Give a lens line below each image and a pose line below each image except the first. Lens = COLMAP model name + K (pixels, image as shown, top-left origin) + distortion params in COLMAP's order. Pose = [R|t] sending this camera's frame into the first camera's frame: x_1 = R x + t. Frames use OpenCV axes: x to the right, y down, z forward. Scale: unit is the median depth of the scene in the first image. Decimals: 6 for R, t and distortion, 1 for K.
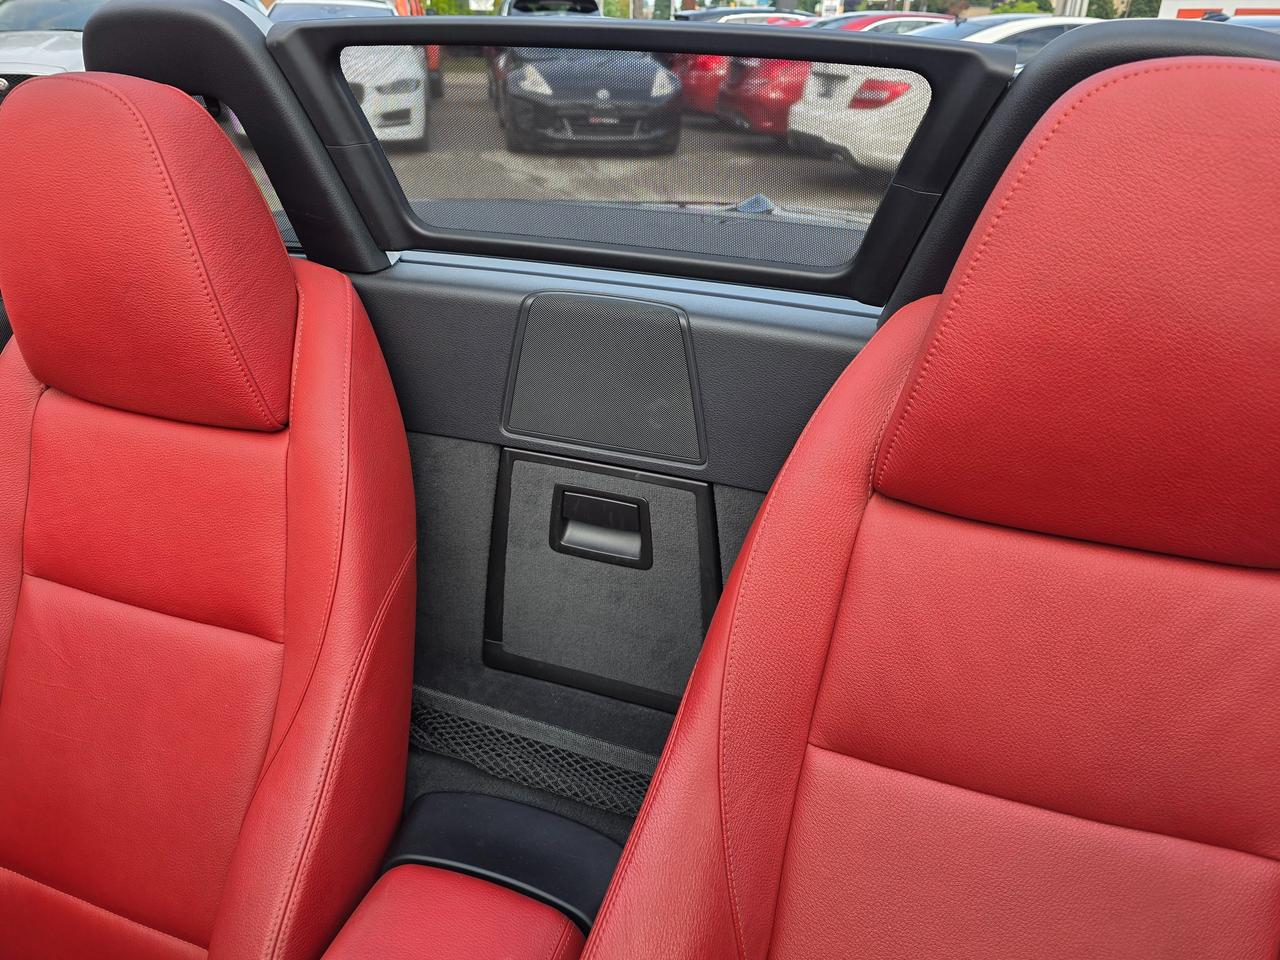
lens RADIAL K [[863.3, 0, 640.0], [0, 863.3, 480.0], [0, 0, 1]] dist [0.056687, -0.050870]
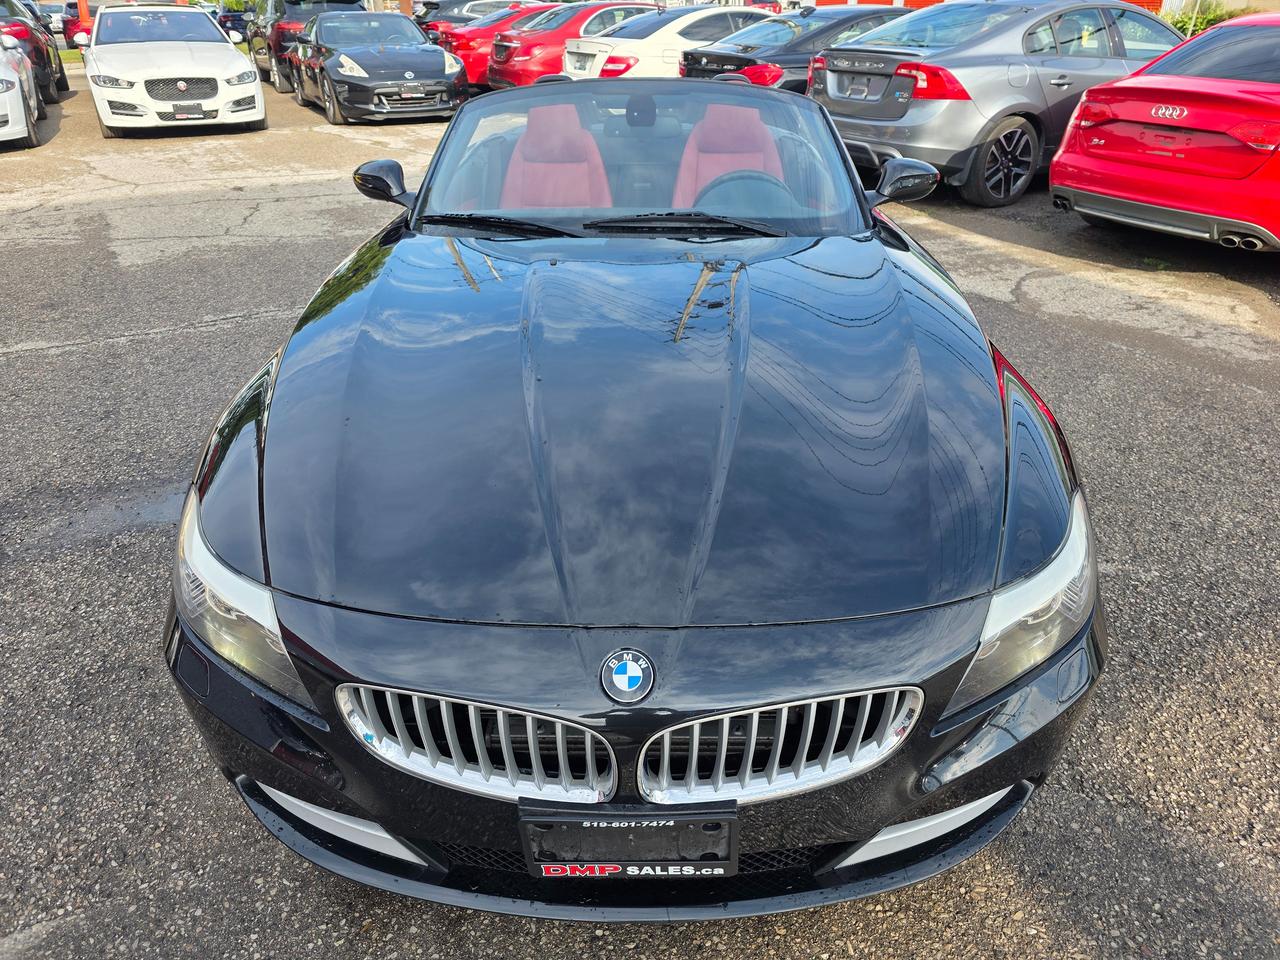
lens RADIAL K [[863.3, 0, 640.0], [0, 863.3, 480.0], [0, 0, 1]] dist [0.056687, -0.050870]
pose [[0.951445, -0.176666, 0.252073, -0.149423], [0.167480, 0.984190, 0.057620, 0.134944], [-0.258268, -0.012605, 0.965991, -0.355834]]
